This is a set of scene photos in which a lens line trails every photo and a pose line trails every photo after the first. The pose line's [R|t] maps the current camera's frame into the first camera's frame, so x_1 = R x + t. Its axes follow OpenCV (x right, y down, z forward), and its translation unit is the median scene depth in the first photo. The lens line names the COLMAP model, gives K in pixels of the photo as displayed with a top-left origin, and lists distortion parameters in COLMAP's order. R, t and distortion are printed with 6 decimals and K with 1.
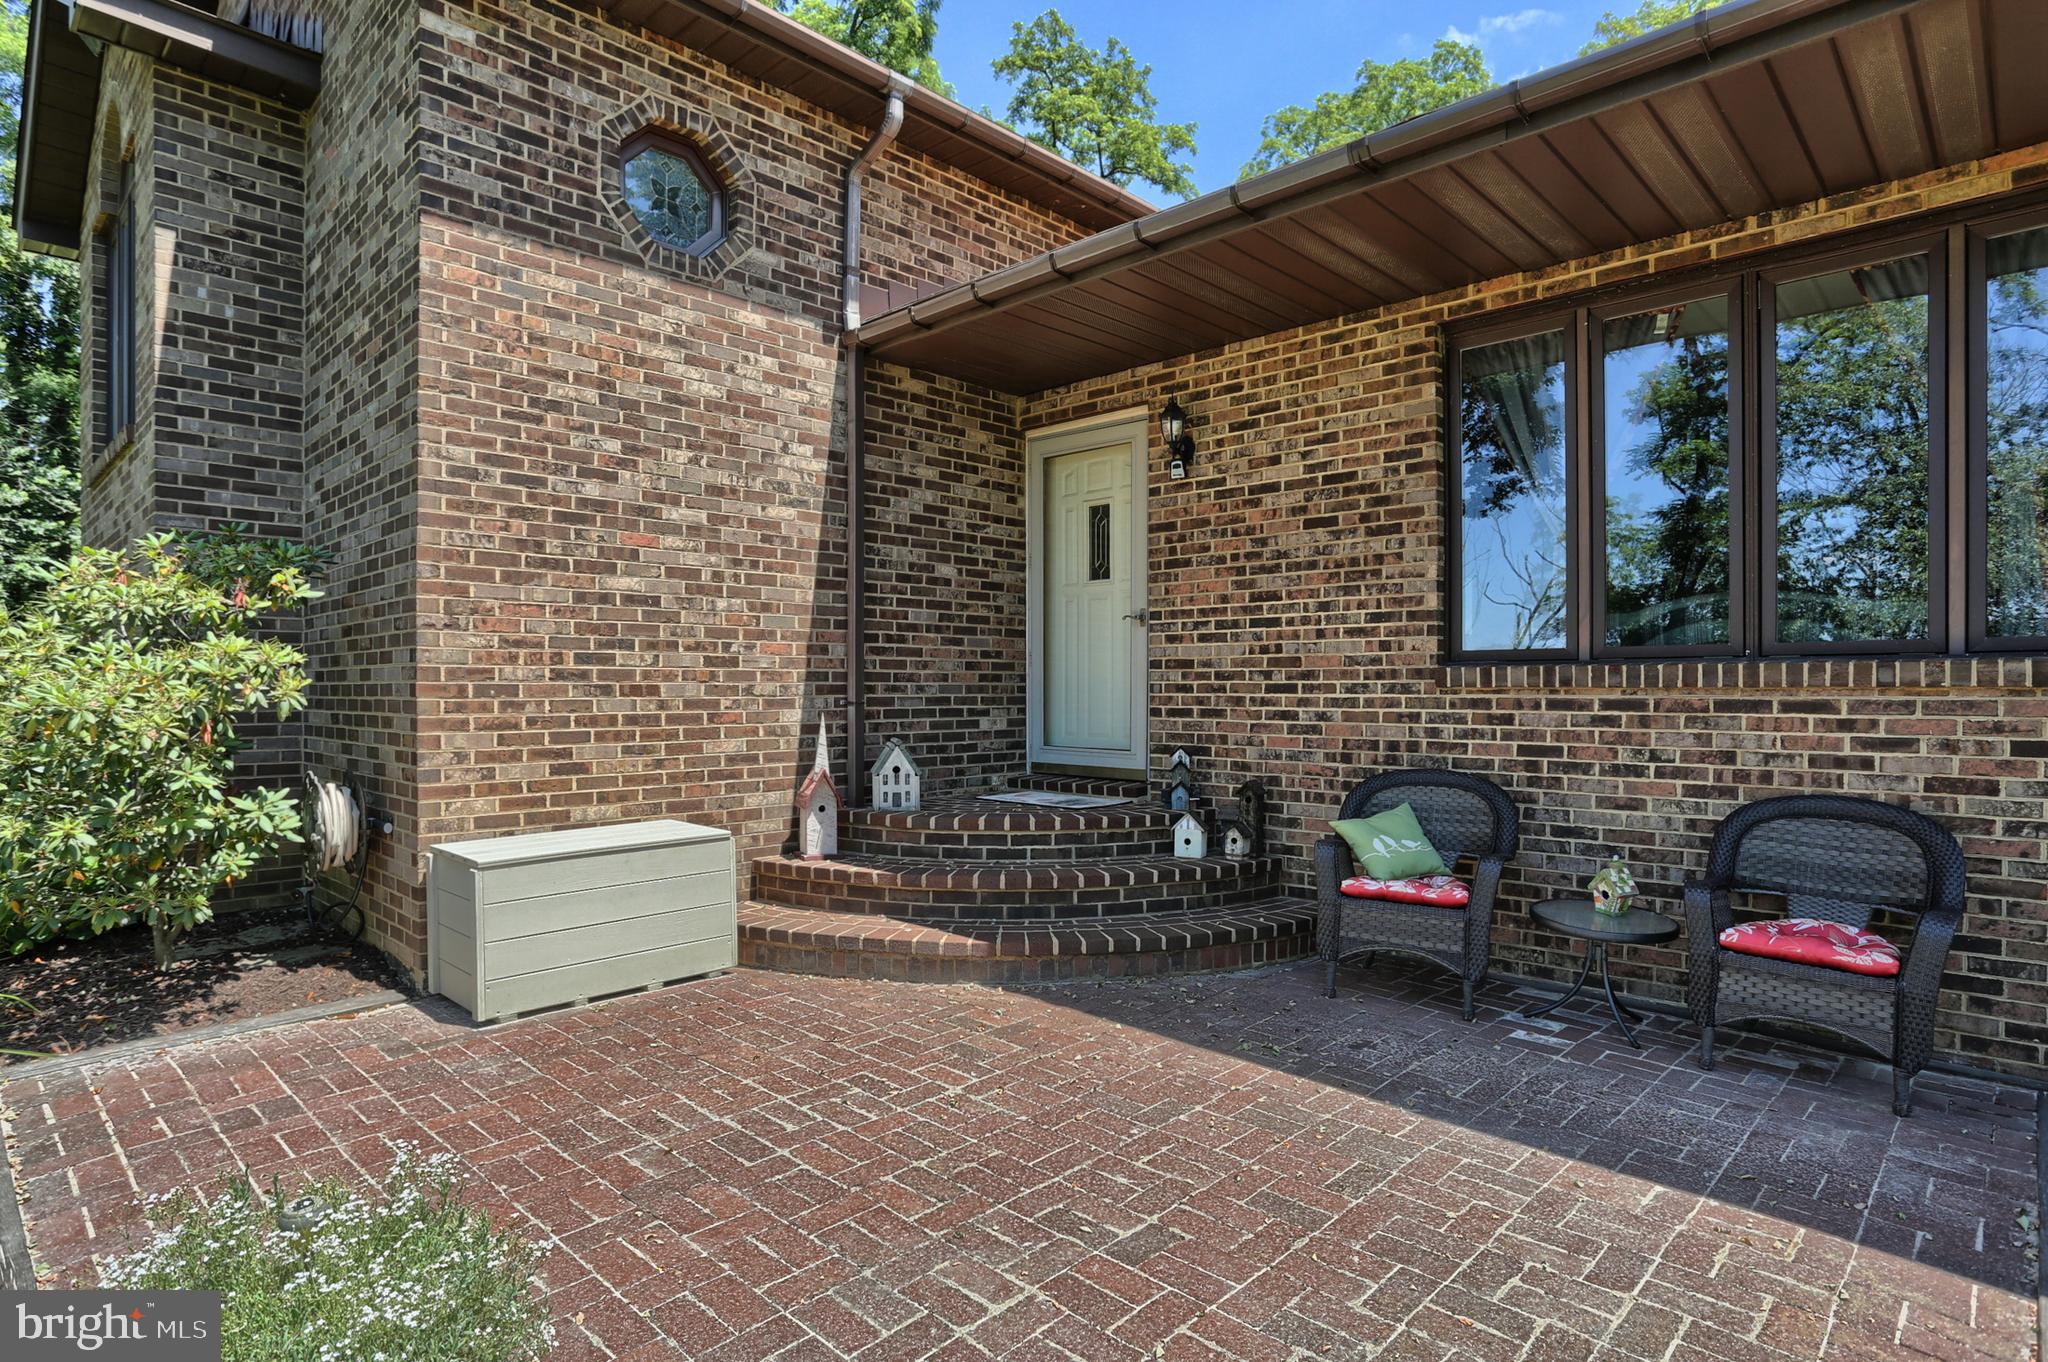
lens RADIAL K [[1081.7, 0, 1041.0], [0, 1081.7, 687.4], [0, 0, 1]] dist [-0.051274, 0.035076]
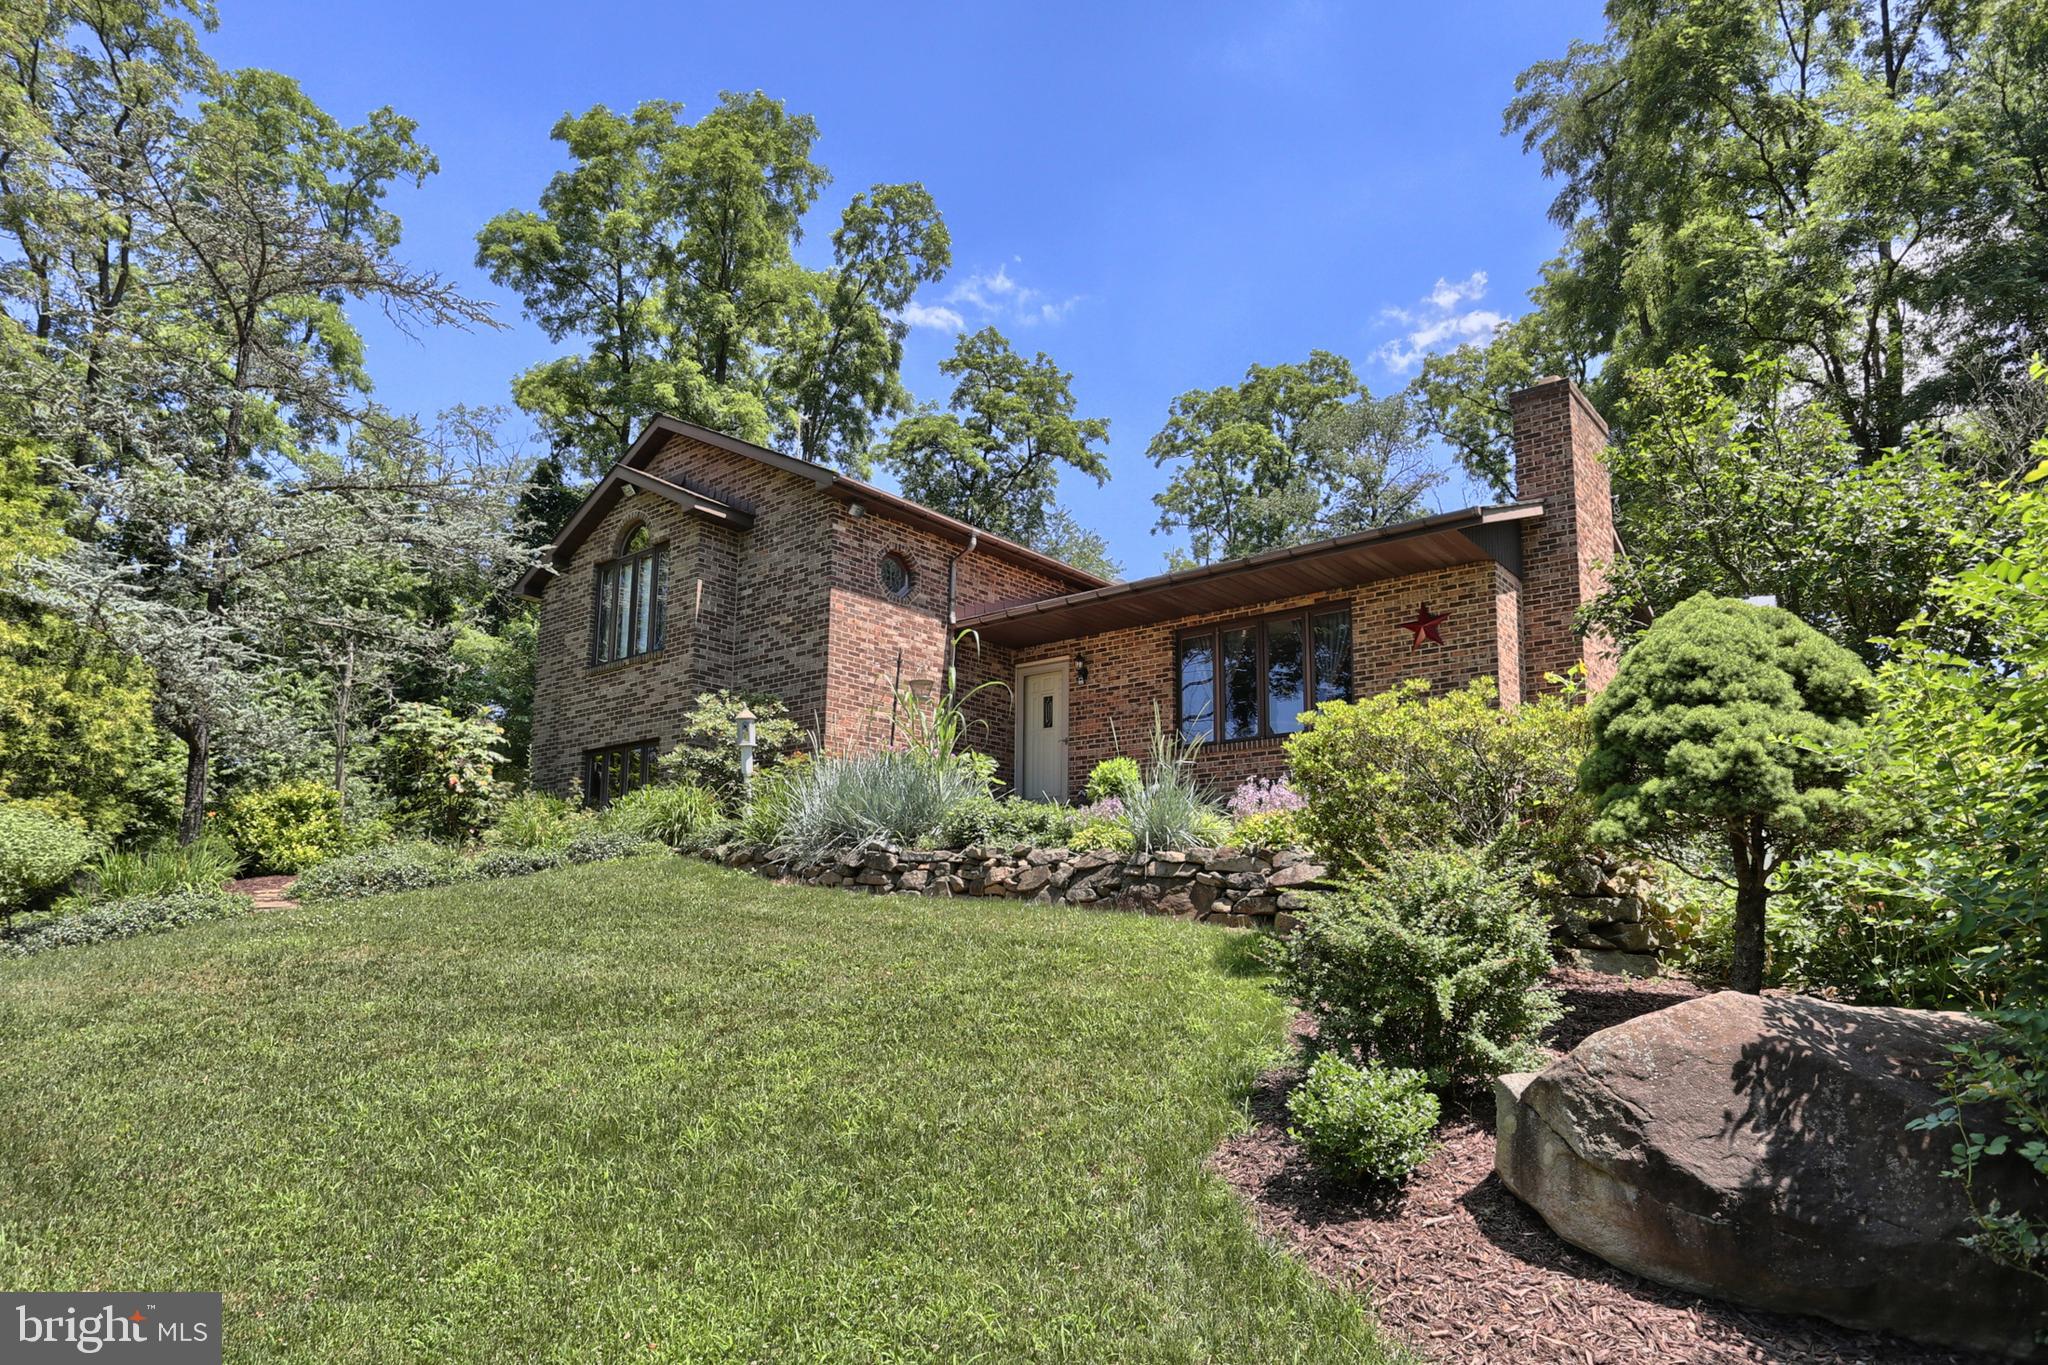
lens RADIAL K [[1218.2, 0, 1025.9], [0, 1218.2, 794.3], [0, 0, 1]] dist [-0.042367, 0.003829]
pose [[0.997617, 0.019301, 0.066238, -0.185660], [-0.010541, 0.991440, -0.130135, 0.435228], [-0.068183, 0.129127, 0.989281, -1.784695]]
